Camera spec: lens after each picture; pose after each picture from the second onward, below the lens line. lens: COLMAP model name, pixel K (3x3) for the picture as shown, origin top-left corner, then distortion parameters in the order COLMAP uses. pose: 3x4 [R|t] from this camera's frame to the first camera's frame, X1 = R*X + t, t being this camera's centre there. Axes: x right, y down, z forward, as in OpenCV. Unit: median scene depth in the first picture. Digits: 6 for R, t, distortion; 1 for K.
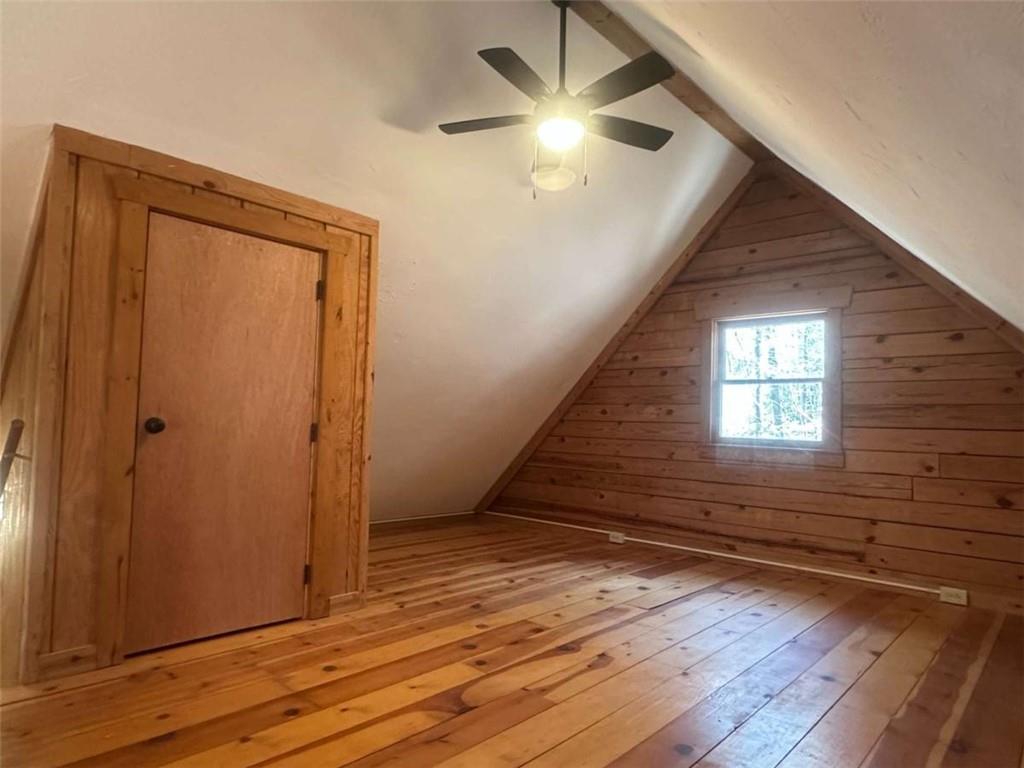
lens RADIAL K [[616.1, 0, 510.8], [0, 616.1, 385.1], [0, 0, 1]] dist [-0.002559, 0.002087]
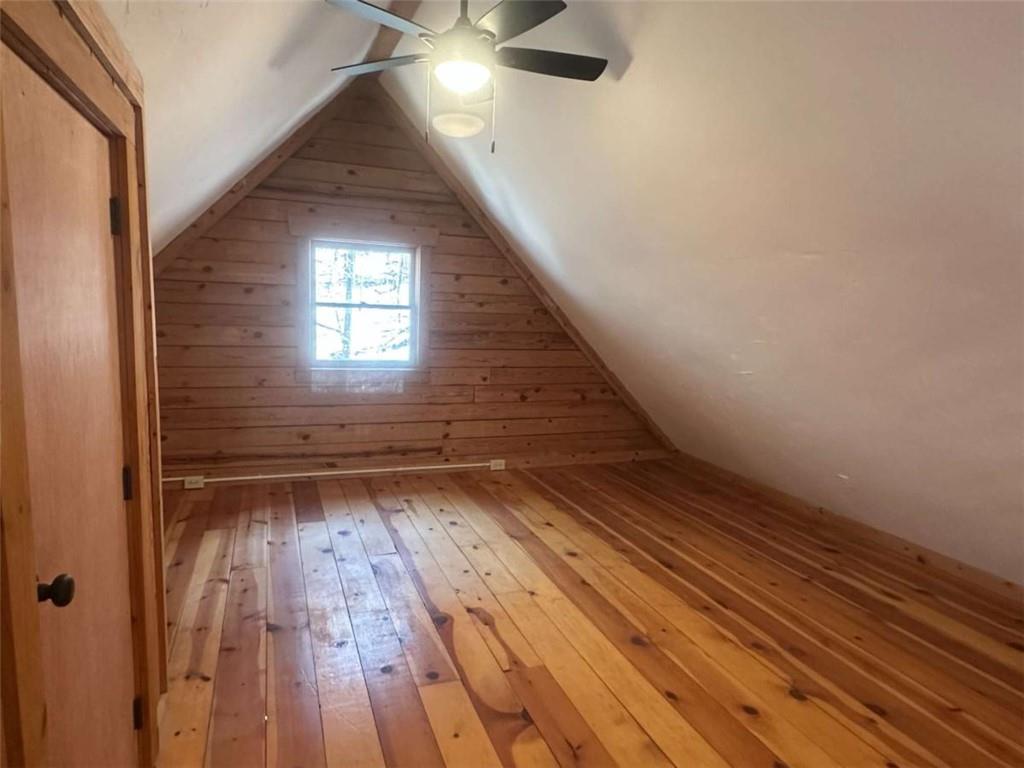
lens RADIAL K [[616.1, 0, 507.8], [0, 616.1, 385.5], [0, 0, 1]] dist [-0.002559, 0.002087]
pose [[0.451613, -0.132148, 0.882373, -0.470514], [-0.084064, 0.978269, 0.189535, -0.105187], [-0.888245, -0.159772, 0.430690, 0.343352]]
